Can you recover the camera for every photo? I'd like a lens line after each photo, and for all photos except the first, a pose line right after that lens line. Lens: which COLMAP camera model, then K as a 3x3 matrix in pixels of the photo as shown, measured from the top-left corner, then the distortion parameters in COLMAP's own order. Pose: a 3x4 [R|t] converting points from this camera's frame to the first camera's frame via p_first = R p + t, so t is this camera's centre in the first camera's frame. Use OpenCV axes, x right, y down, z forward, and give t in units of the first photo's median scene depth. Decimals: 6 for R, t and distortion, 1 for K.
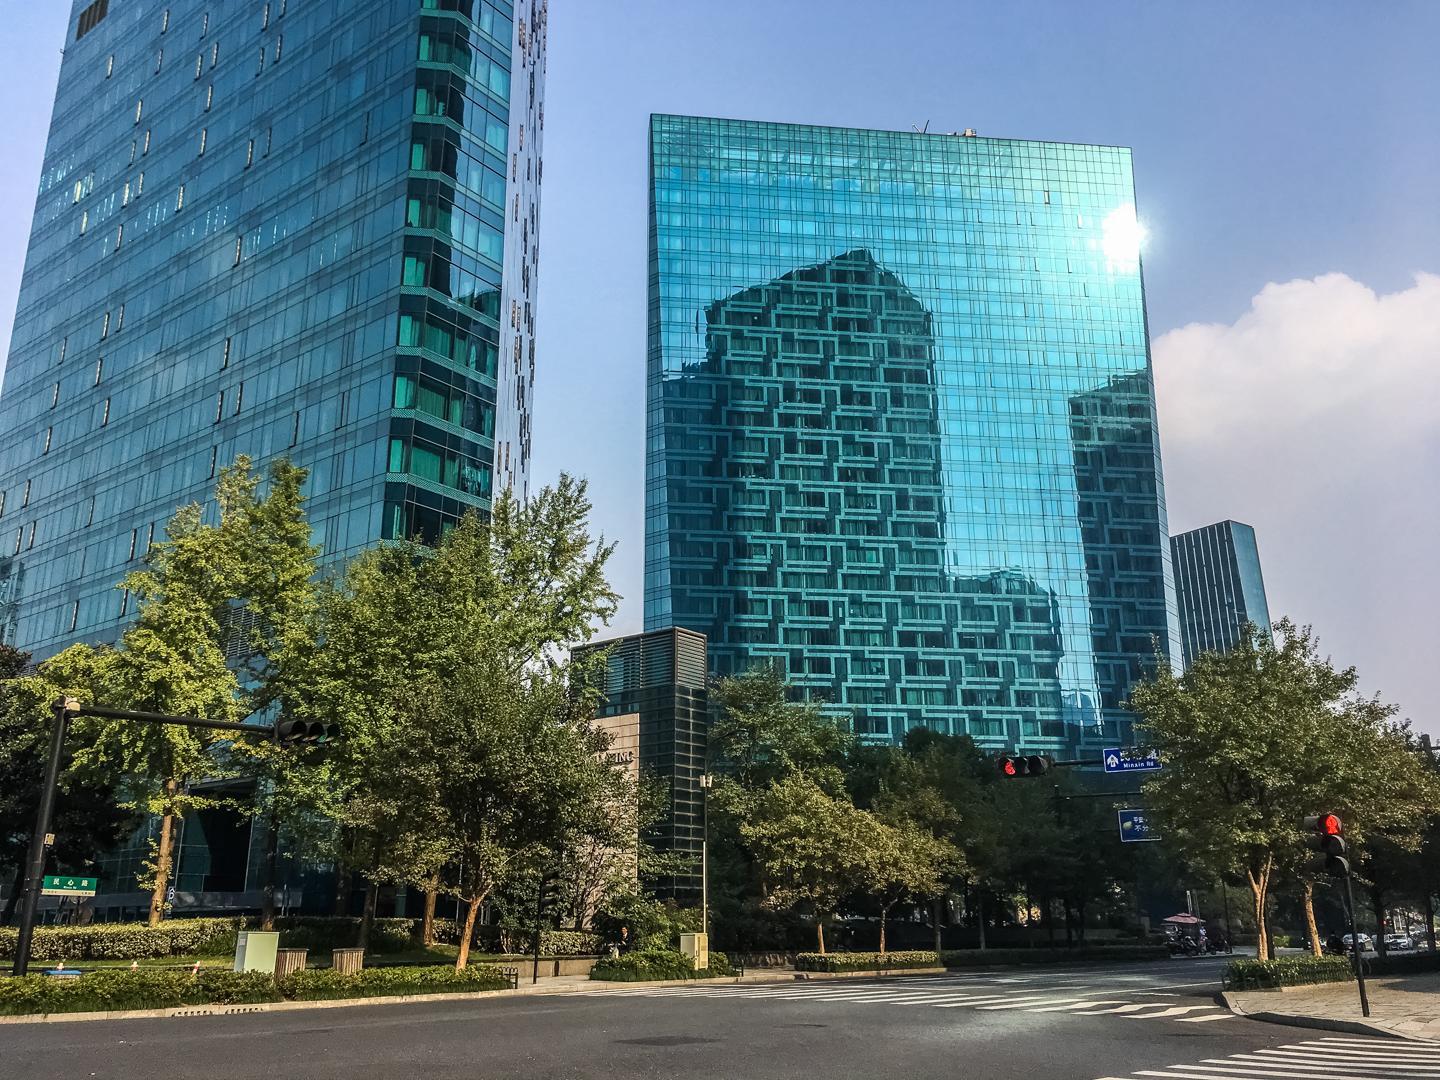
lens RADIAL K [[1232.2, 0, 720.0], [0, 1232.2, 540.0], [0, 0, 1]] dist [0.002693, -0.003470]
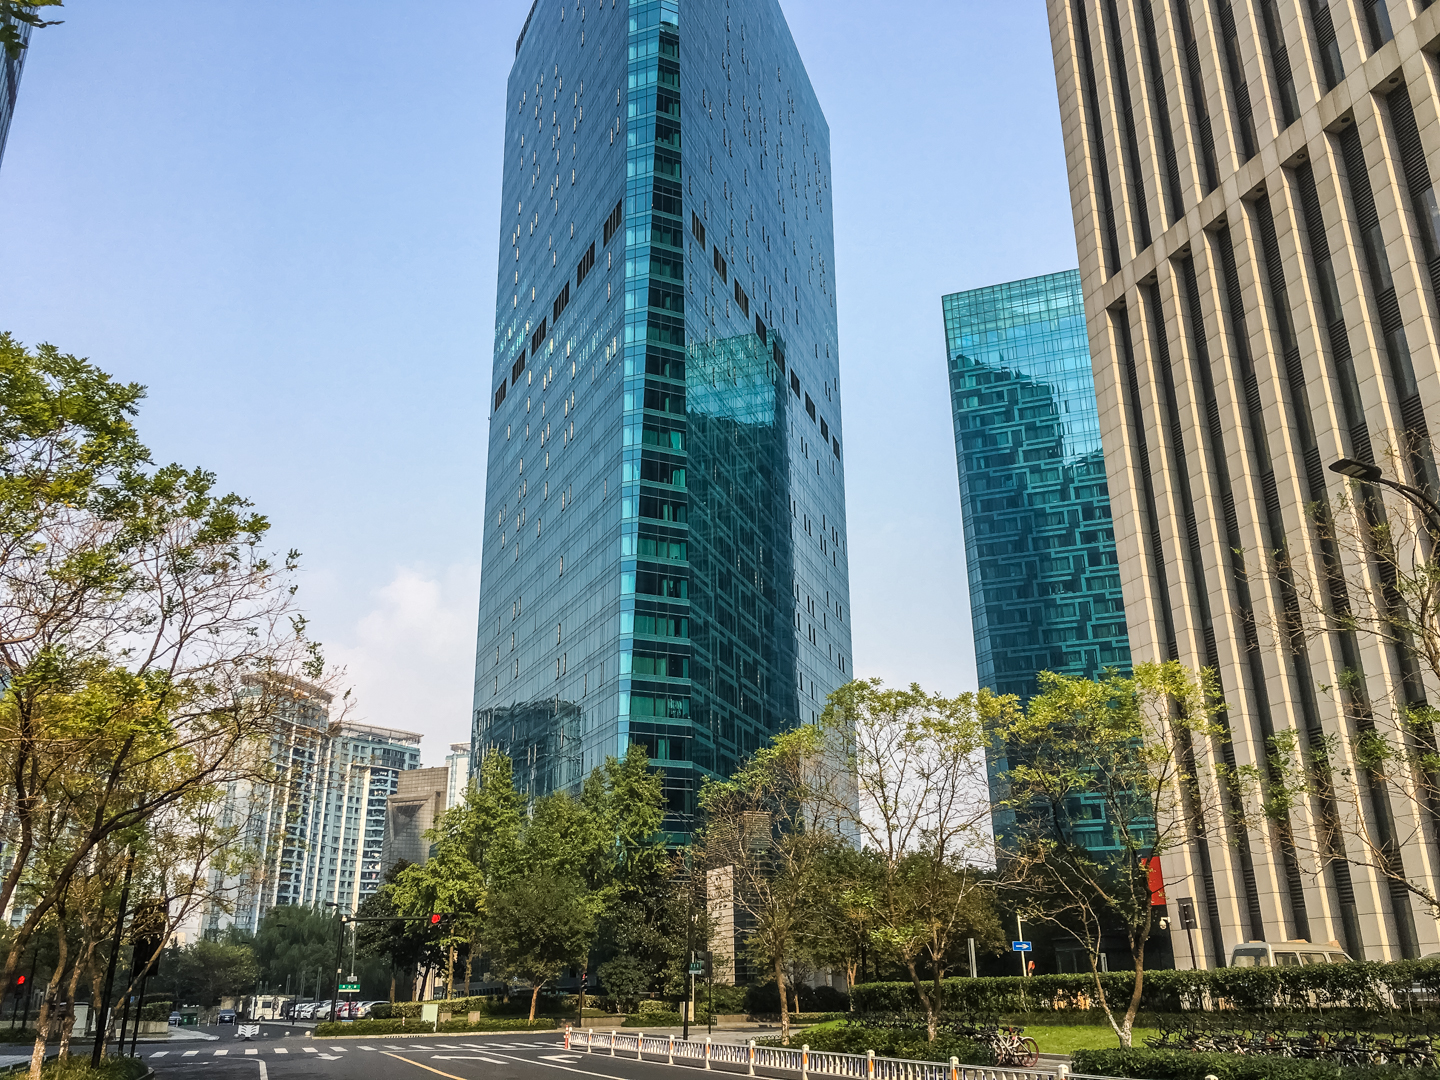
lens RADIAL K [[1237.2, 0, 718.8], [0, 1237.2, 512.4], [0, 0, 1]] dist [0.067538, -0.094845]
pose [[0.886191, -0.172593, -0.429974, 0.258038], [0.145306, 0.984738, -0.095796, -0.061062], [0.439946, 0.022415, 0.897745, -0.188821]]
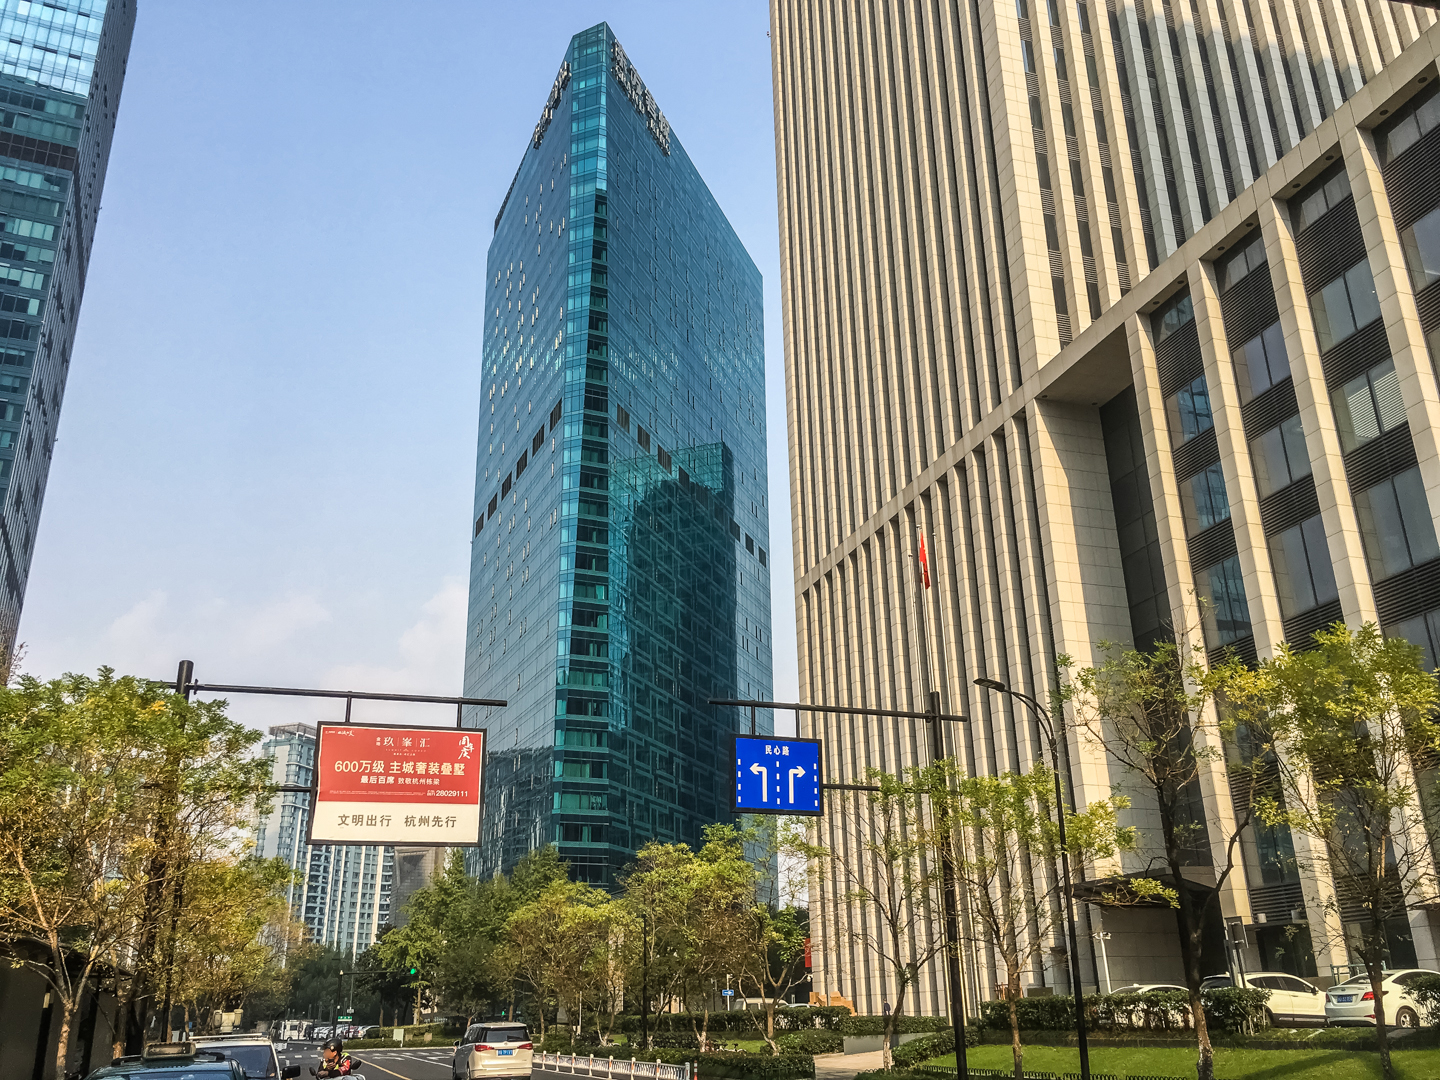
lens RADIAL K [[1237.2, 0, 718.8], [0, 1237.2, 512.4], [0, 0, 1]] dist [0.067538, -0.094845]
pose [[0.875947, -0.189507, -0.443625, 0.465119], [0.156494, 0.981503, -0.110277, -0.123108], [0.456318, 0.027172, 0.889402, -0.373826]]
